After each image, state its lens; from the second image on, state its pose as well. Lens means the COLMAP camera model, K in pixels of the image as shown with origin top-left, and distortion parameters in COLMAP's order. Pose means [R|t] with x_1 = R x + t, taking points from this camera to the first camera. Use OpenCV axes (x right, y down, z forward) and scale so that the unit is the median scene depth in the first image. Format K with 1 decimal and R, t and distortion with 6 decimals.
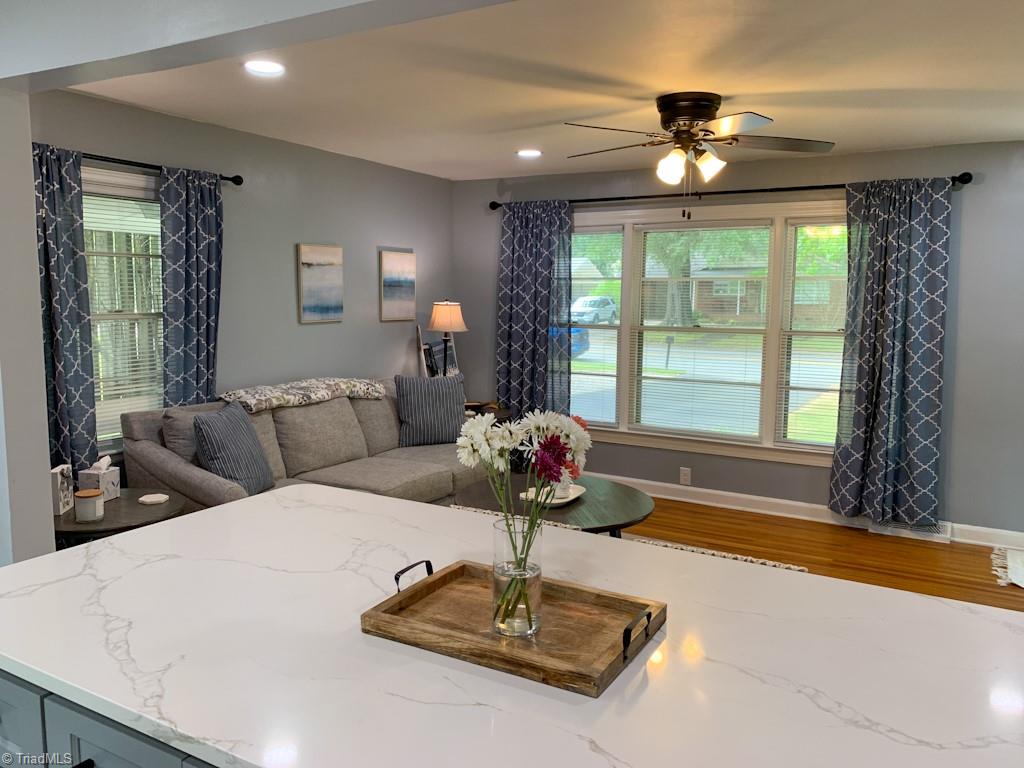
lens RADIAL K [[779.8, 0, 512.6], [0, 779.8, 377.1], [0, 0, 1]] dist [0.049913, -0.054692]
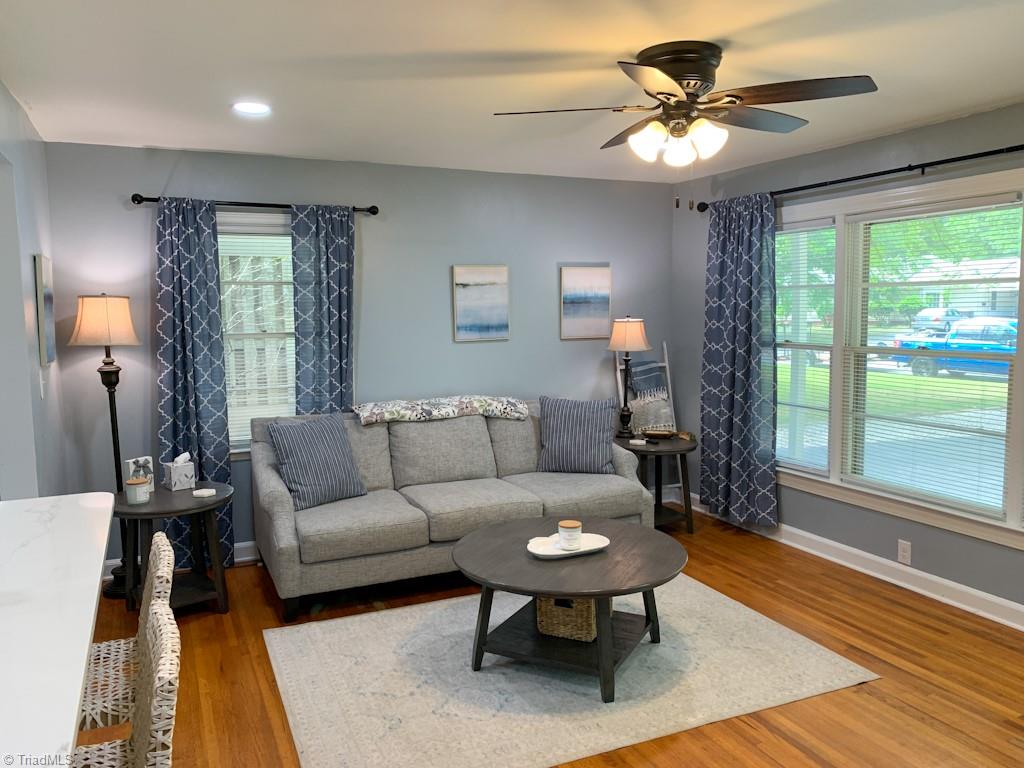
lens RADIAL K [[779.8, 0, 507.5], [0, 779.8, 386.1], [0, 0, 1]] dist [0.049913, -0.054692]
pose [[0.814826, 0.039043, -0.578389, 0.388084], [-0.043367, 0.999039, 0.006343, -0.020069], [0.578081, 0.019914, 0.815736, 0.204473]]
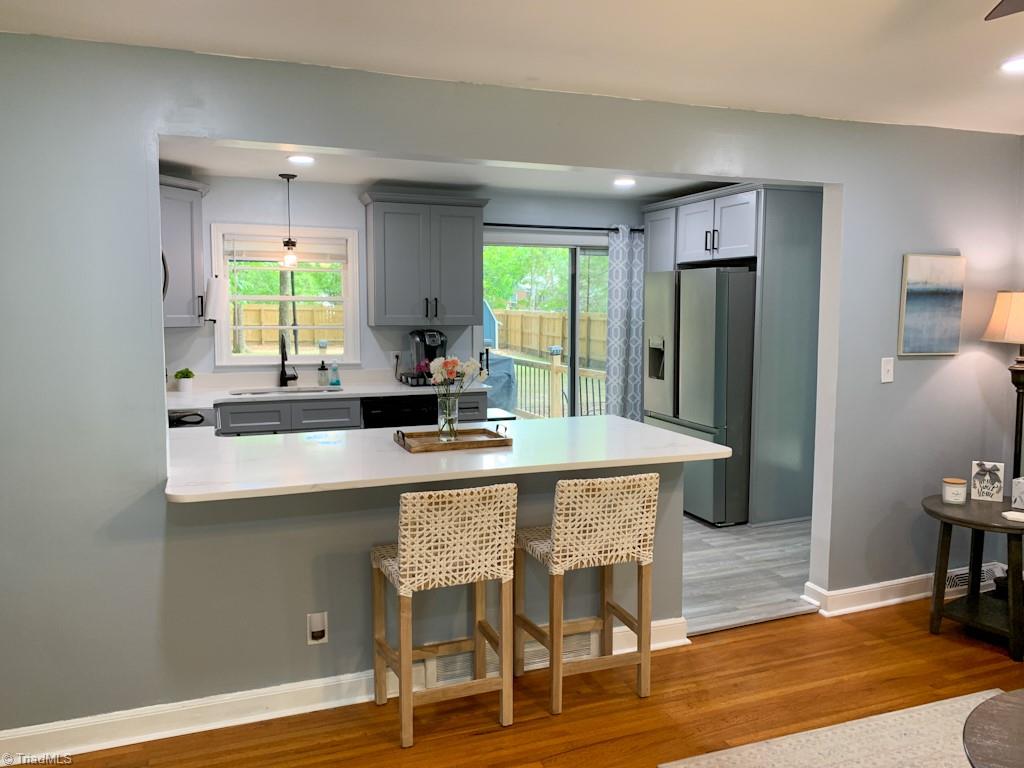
lens RADIAL K [[779.8, 0, 513.4], [0, 779.8, 383.4], [0, 0, 1]] dist [0.049913, -0.054692]
pose [[-0.628449, 0.068709, -0.774810, 0.494752], [-0.091340, 0.982681, 0.161229, -0.080844], [0.772469, 0.172096, -0.611289, 0.735025]]
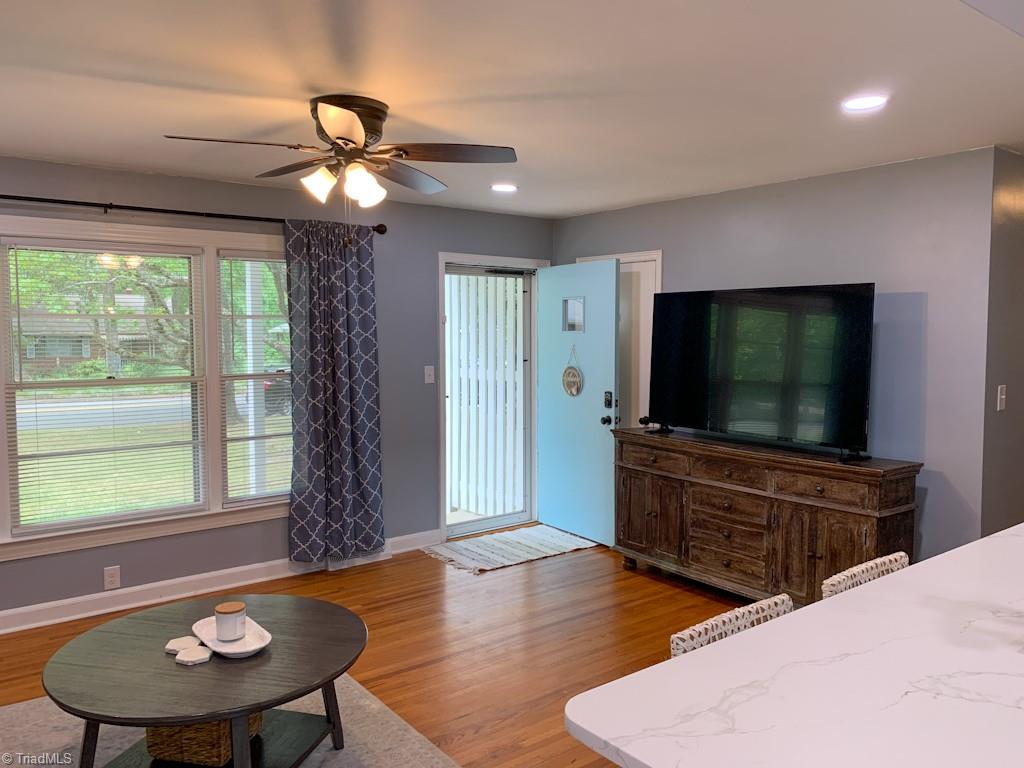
lens RADIAL K [[779.8, 0, 514.0], [0, 779.8, 376.5], [0, 0, 1]] dist [0.049913, -0.054692]
pose [[0.383783, -0.066231, 0.921045, -0.357829], [0.109870, 0.993615, 0.025669, -0.048039], [-0.916864, 0.091344, 0.388609, 0.382671]]
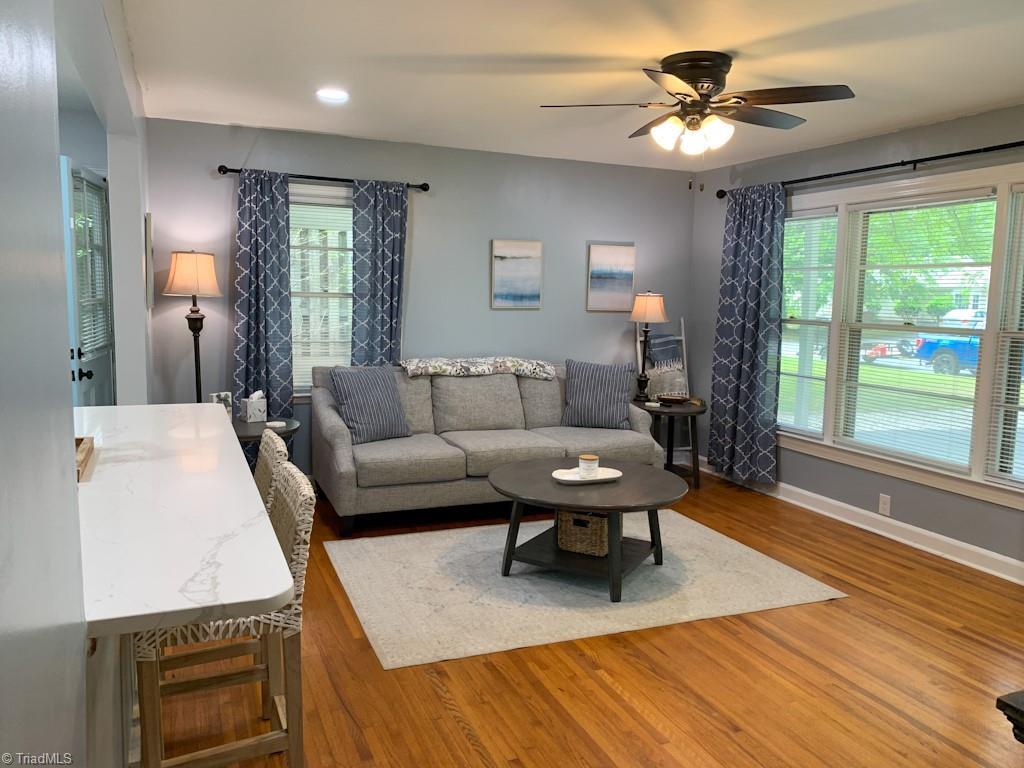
lens RADIAL K [[779.8, 0, 509.6], [0, 779.8, 383.2], [0, 0, 1]] dist [0.049913, -0.054692]
pose [[0.797145, 0.077400, -0.598806, 0.450484], [-0.081689, 0.996456, 0.020053, 0.016016], [0.598236, 0.032930, 0.800643, 0.103159]]
